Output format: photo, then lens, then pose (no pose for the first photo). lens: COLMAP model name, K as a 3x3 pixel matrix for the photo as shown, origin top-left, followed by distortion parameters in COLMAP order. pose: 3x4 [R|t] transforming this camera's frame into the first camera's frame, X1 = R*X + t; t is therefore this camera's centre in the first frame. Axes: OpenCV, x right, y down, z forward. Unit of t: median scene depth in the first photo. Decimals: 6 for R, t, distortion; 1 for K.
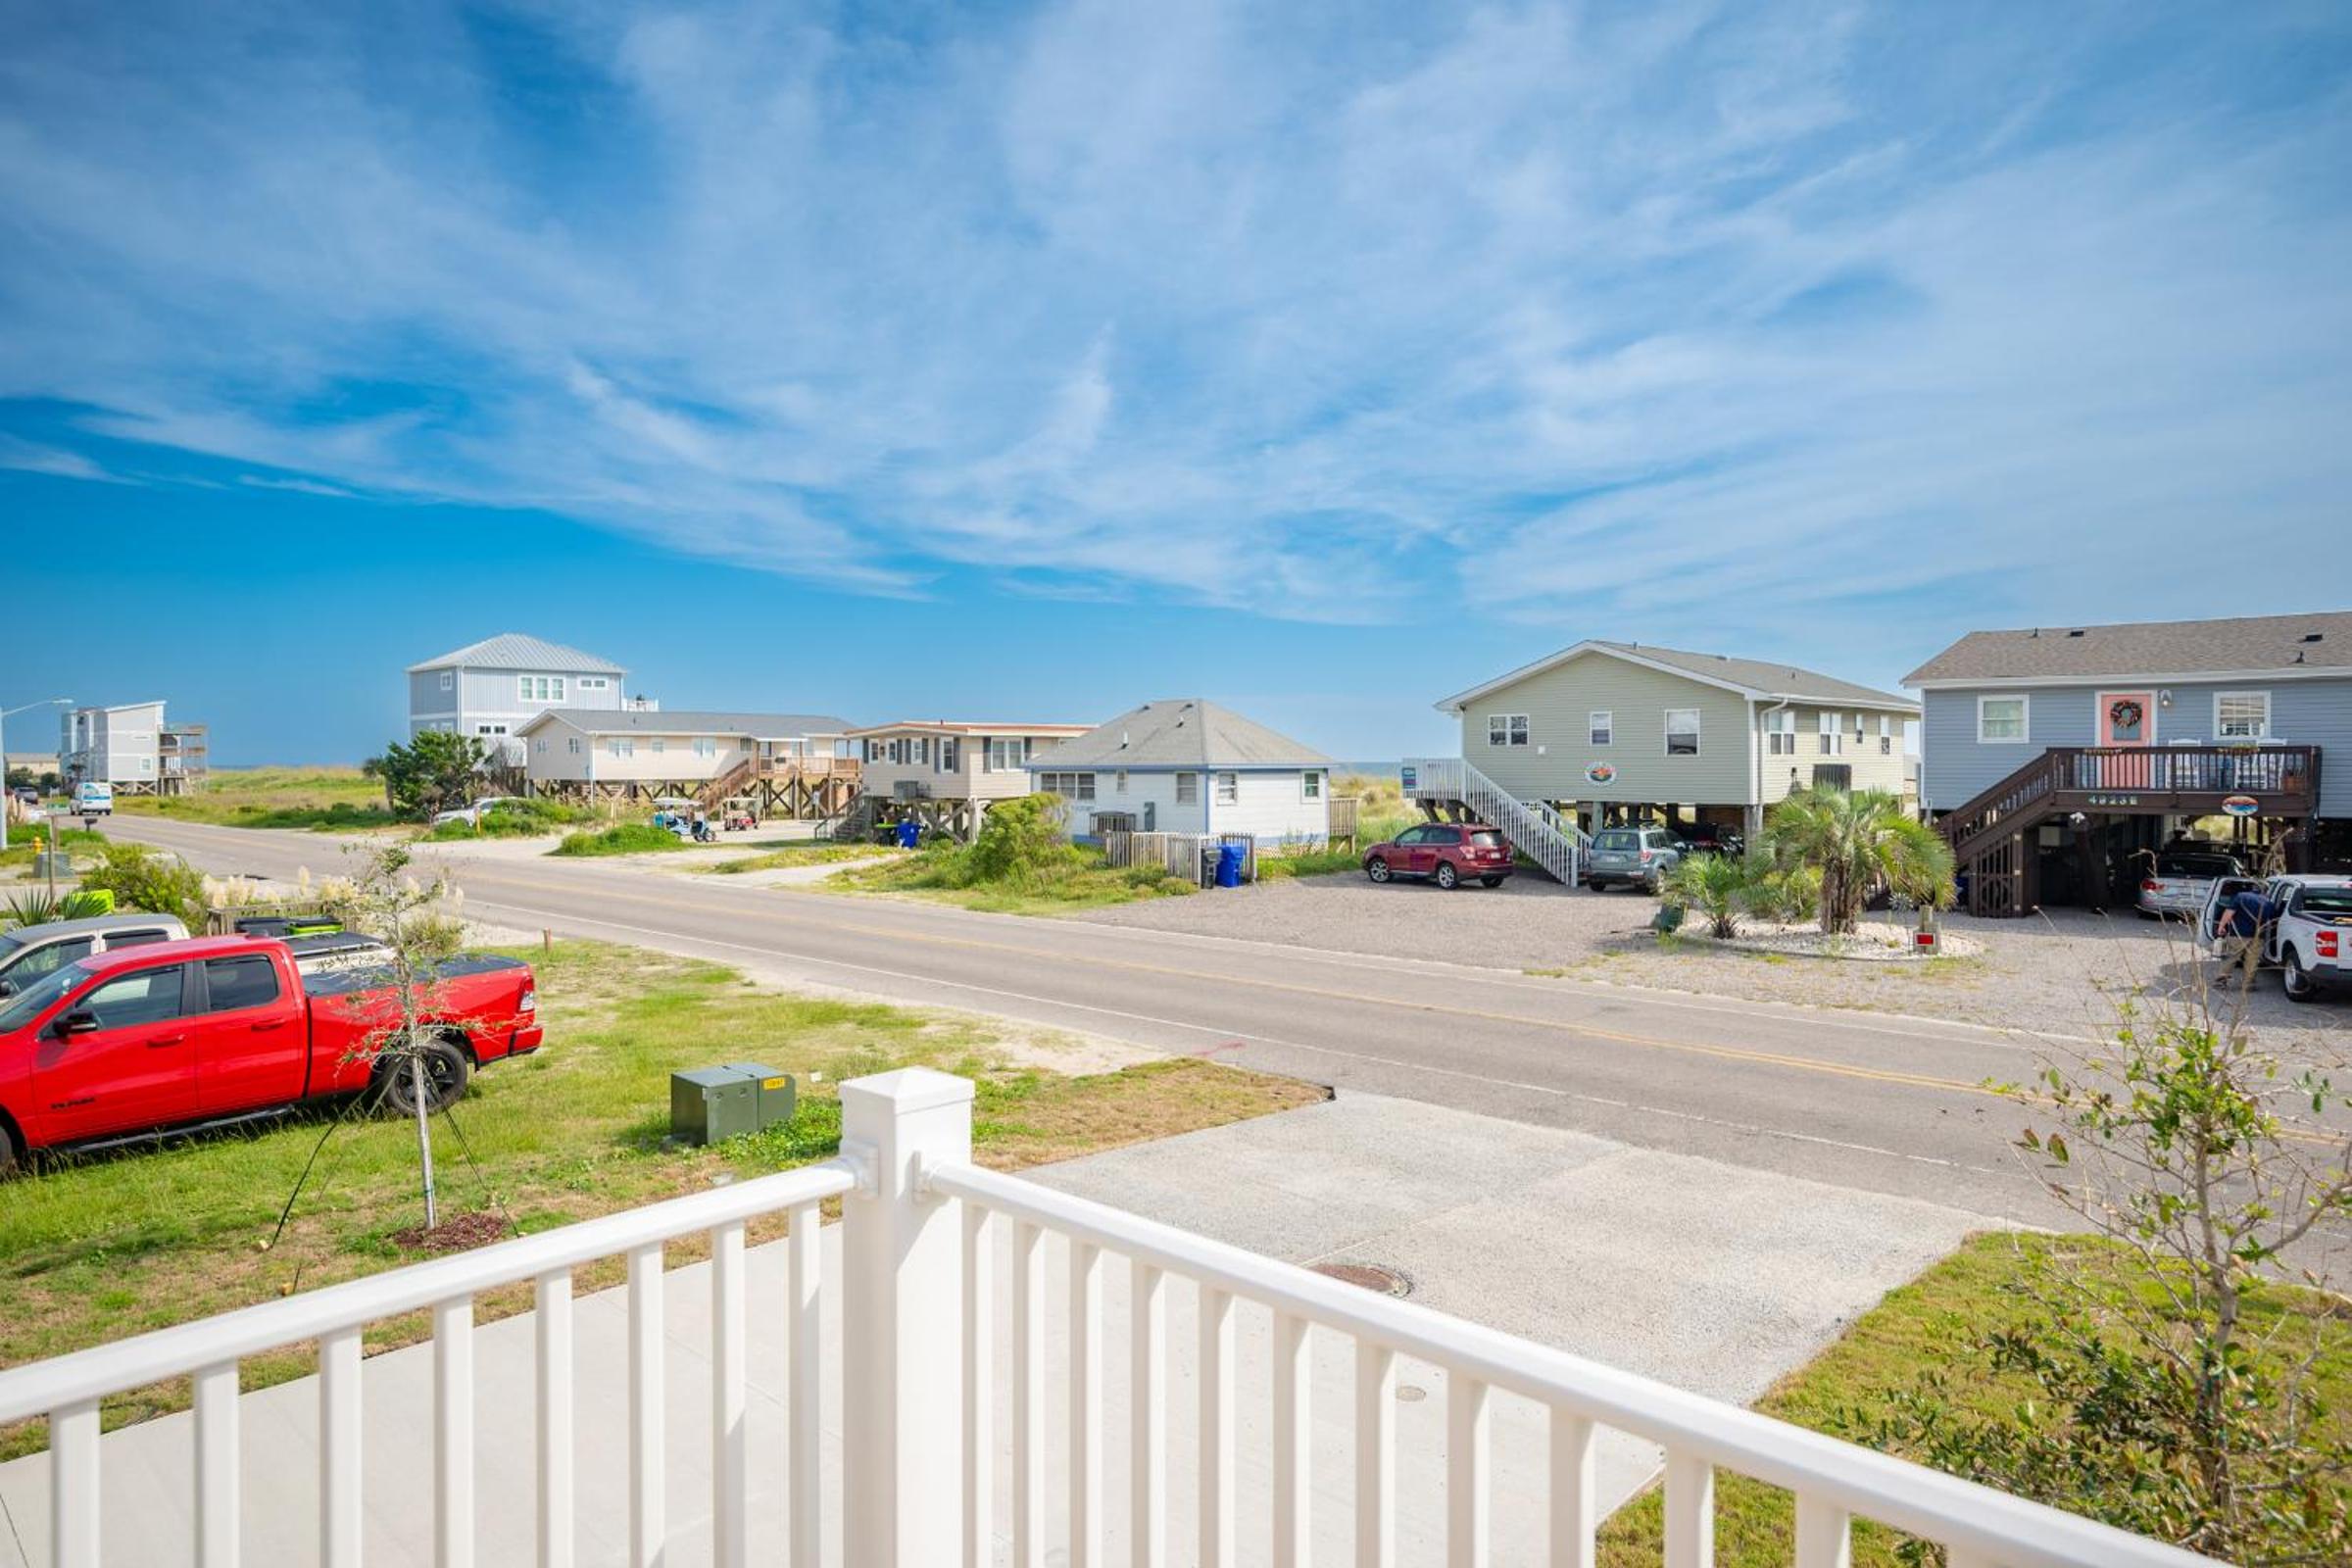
lens RADIAL K [[1366.9, 0, 1229.6], [0, 1366.9, 777.3], [0, 0, 1]] dist [-0.000511, 0.000747]
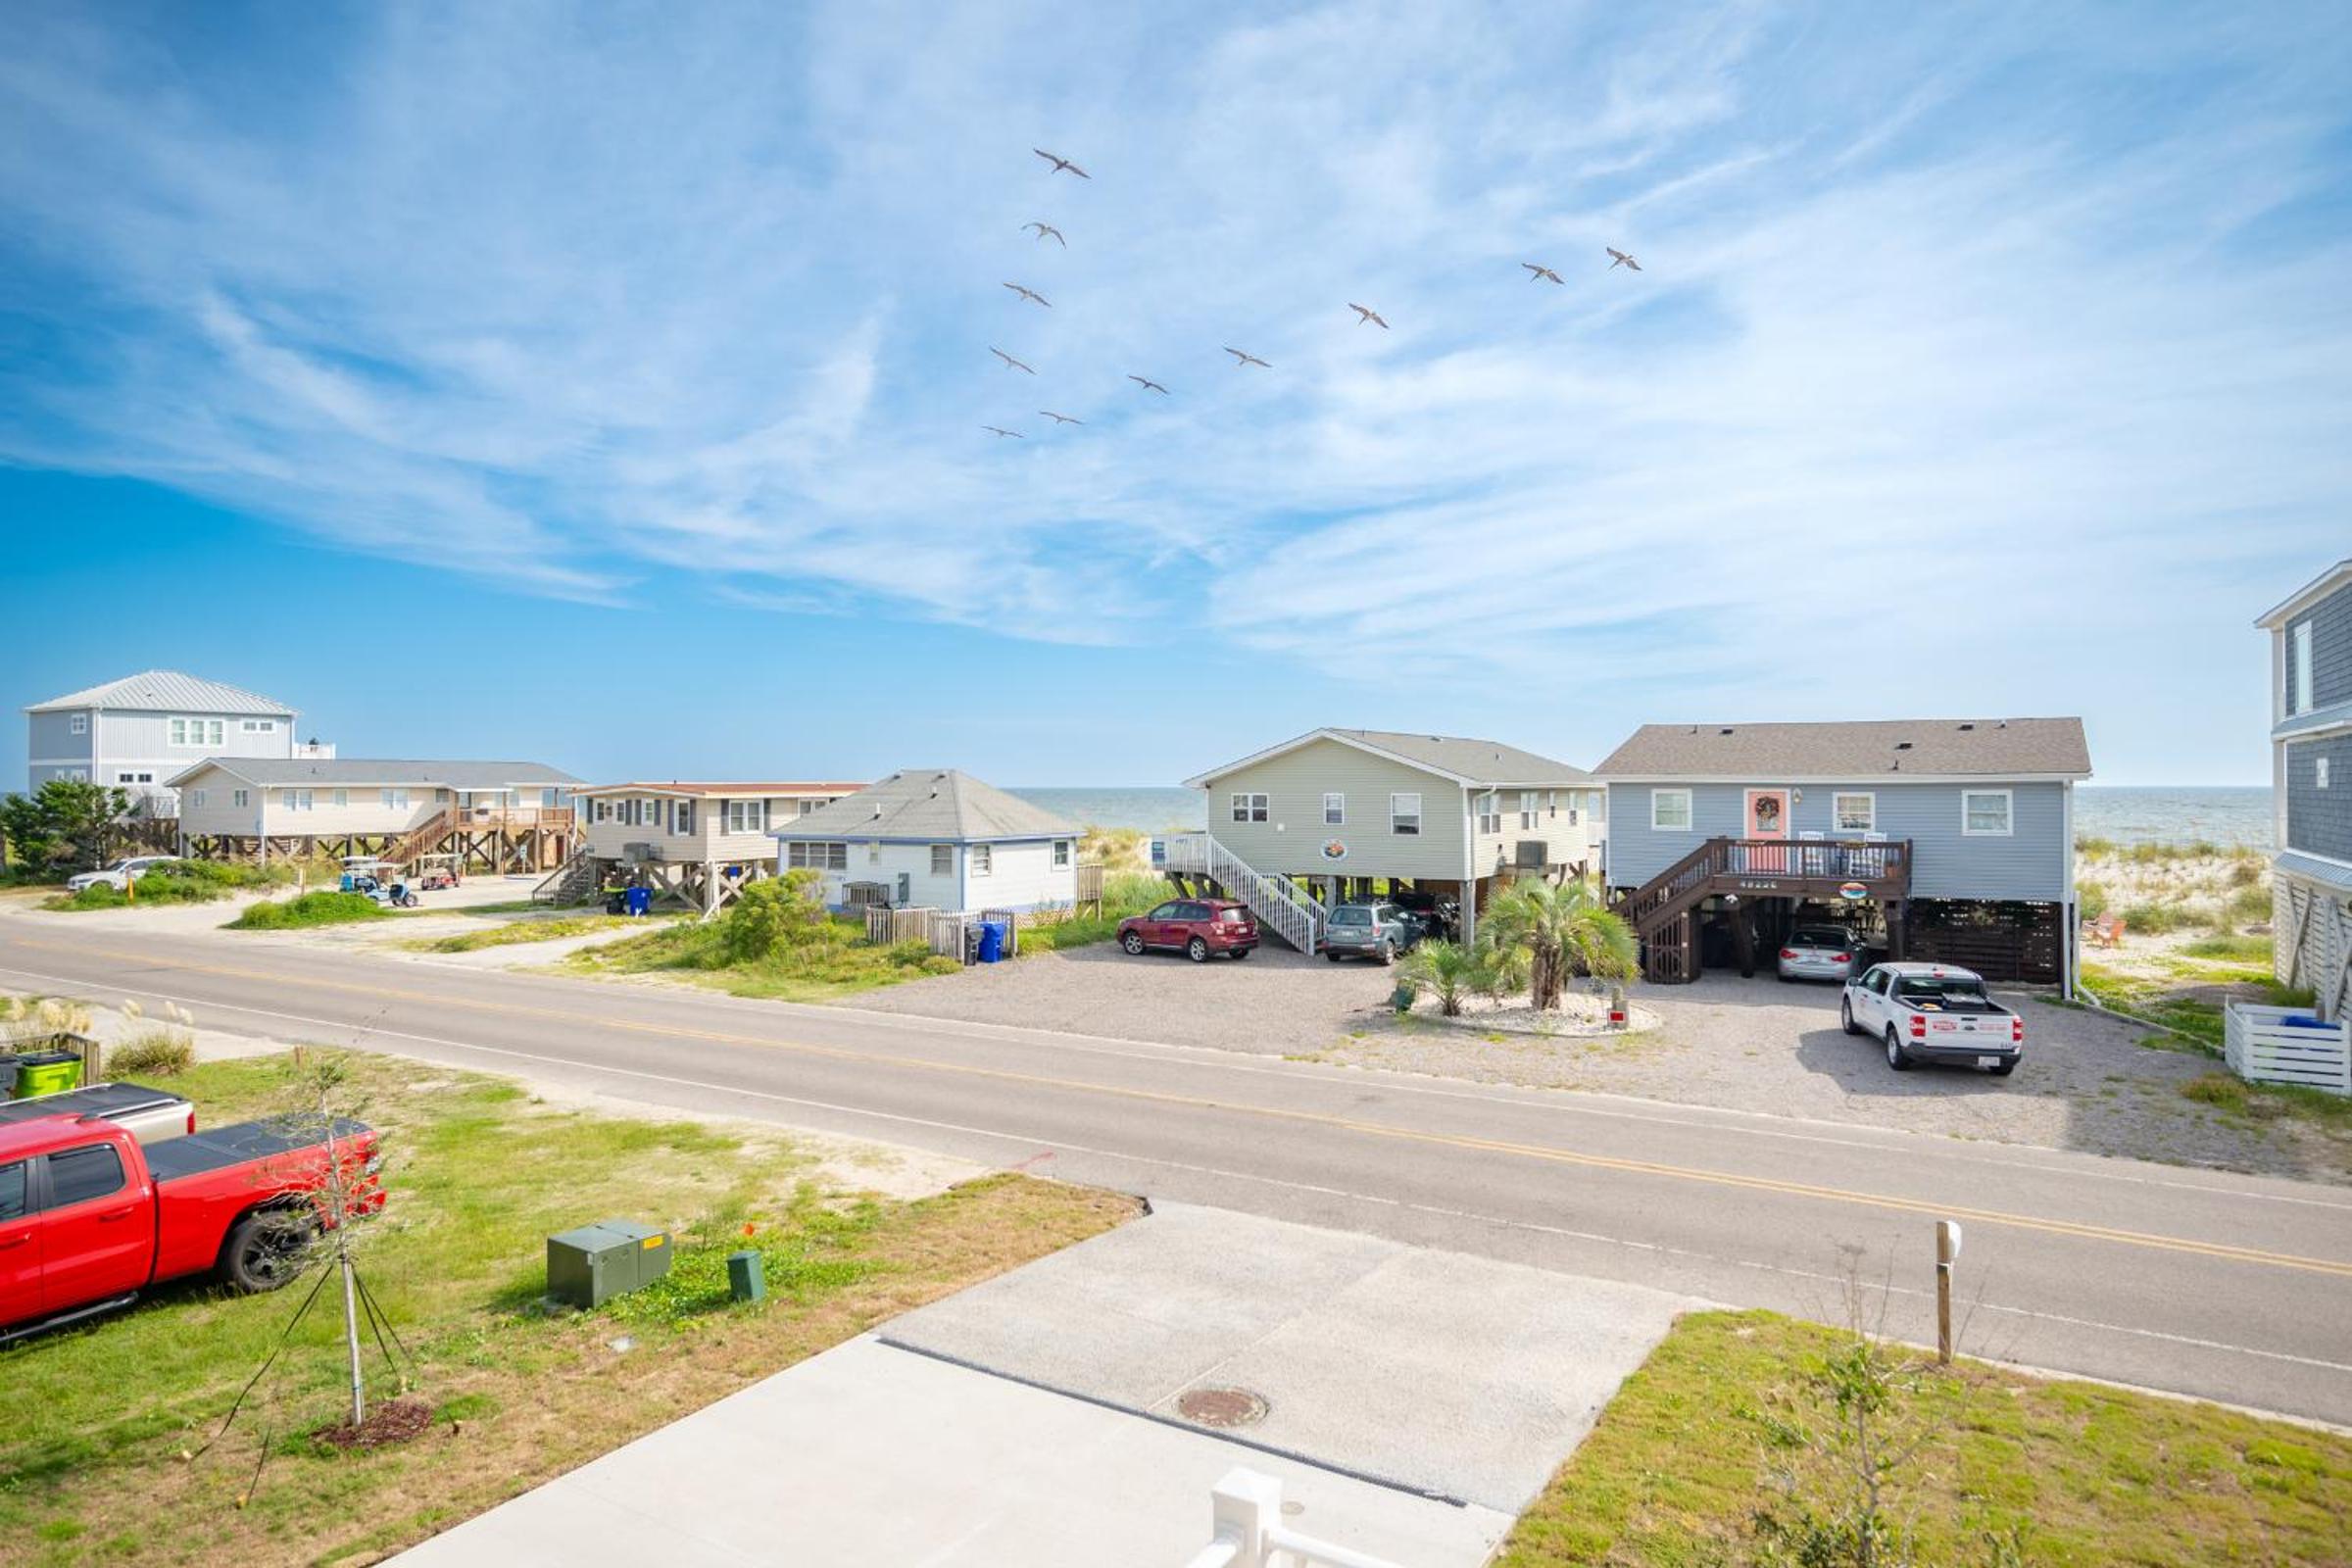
lens RADIAL K [[1367.4, 0, 1214.2], [0, 1367.4, 760.3], [0, 0, 1]] dist [-0.000799, 0.000326]
pose [[0.979562, 0.007183, 0.201013, -0.044256], [-0.001974, 0.999657, -0.026103, -0.047000], [-0.201132, 0.025173, 0.979241, -0.055506]]
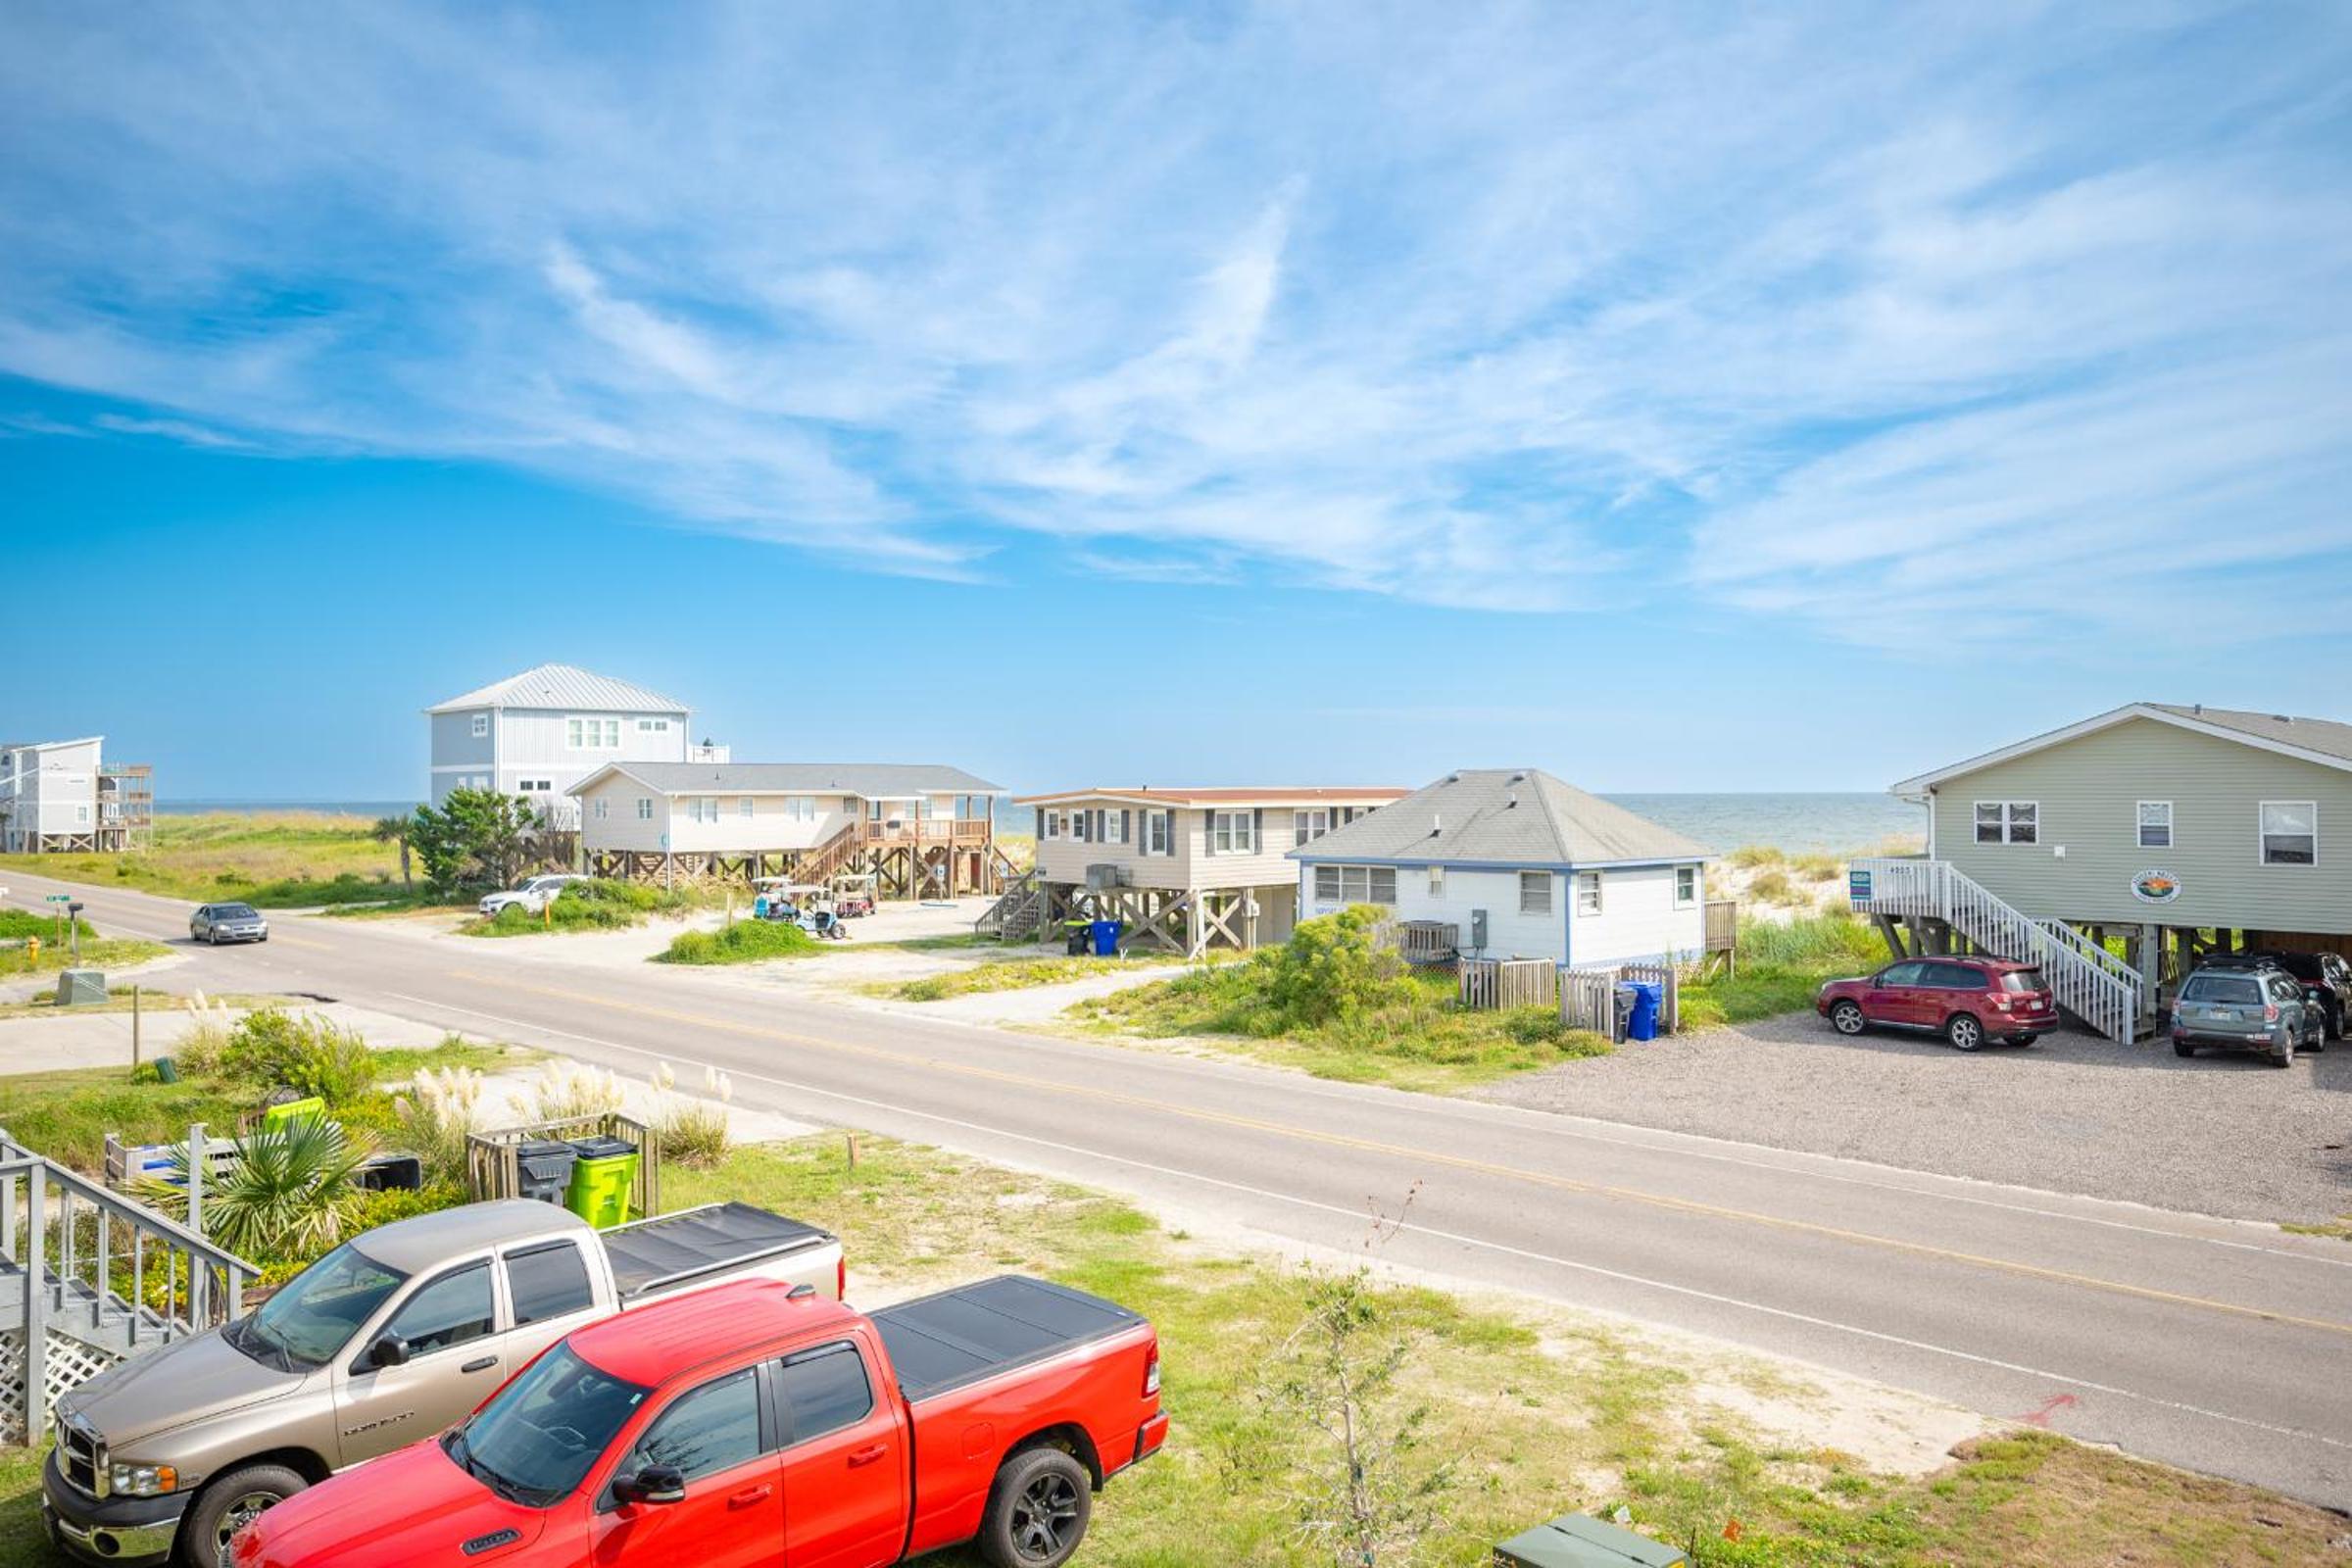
lens RADIAL K [[1665.6, 0, 1184.4], [0, 1665.6, 833.7], [0, 0, 1]] dist [-0.002821, 0.002855]
pose [[0.998454, 0.002156, -0.055536, -0.199707], [-0.001136, 0.999830, 0.018388, -0.047574], [0.055566, -0.018296, 0.998287, 0.093747]]
